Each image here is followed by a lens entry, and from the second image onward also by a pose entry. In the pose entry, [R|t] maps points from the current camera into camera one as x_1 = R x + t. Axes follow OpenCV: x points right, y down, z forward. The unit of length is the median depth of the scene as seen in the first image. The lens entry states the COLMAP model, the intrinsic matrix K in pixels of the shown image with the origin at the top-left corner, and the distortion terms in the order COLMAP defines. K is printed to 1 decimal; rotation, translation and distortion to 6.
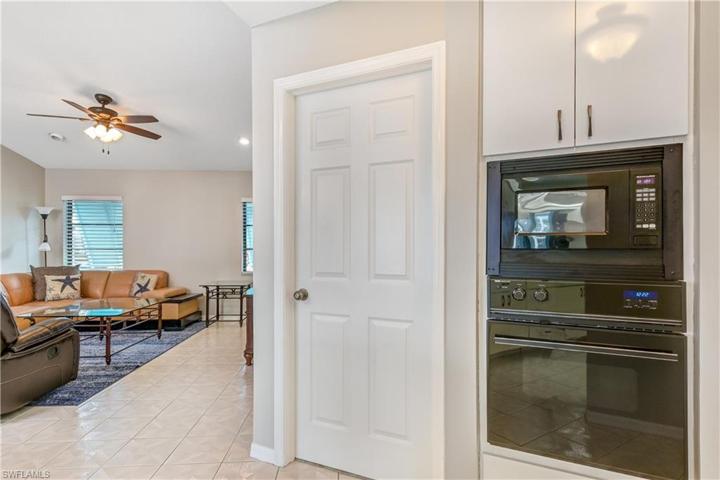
lens RADIAL K [[381.4, 0, 366.3], [0, 381.4, 246.9], [0, 0, 1]] dist [0.003600, 0.000765]
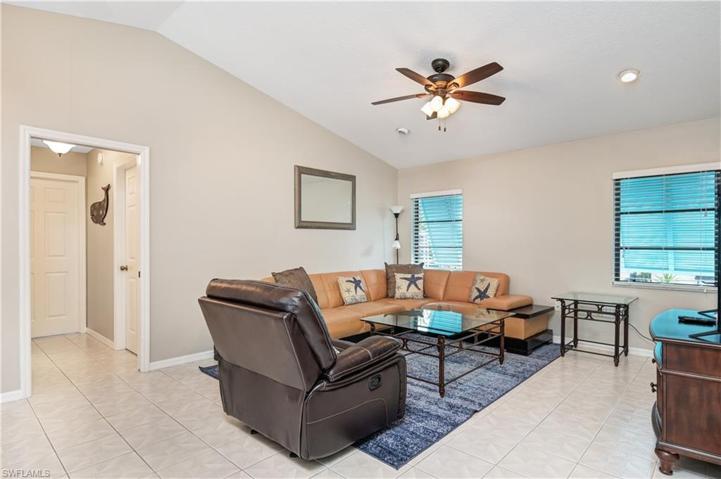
lens RADIAL K [[381.9, 0, 366.9], [0, 381.9, 246.4], [0, 0, 1]] dist [0.003600, 0.000765]
pose [[0.679726, 0.002707, -0.733461, -0.148044], [-0.002002, 0.999996, 0.001835, 0.002730], [0.733464, 0.000221, 0.679729, 0.253615]]
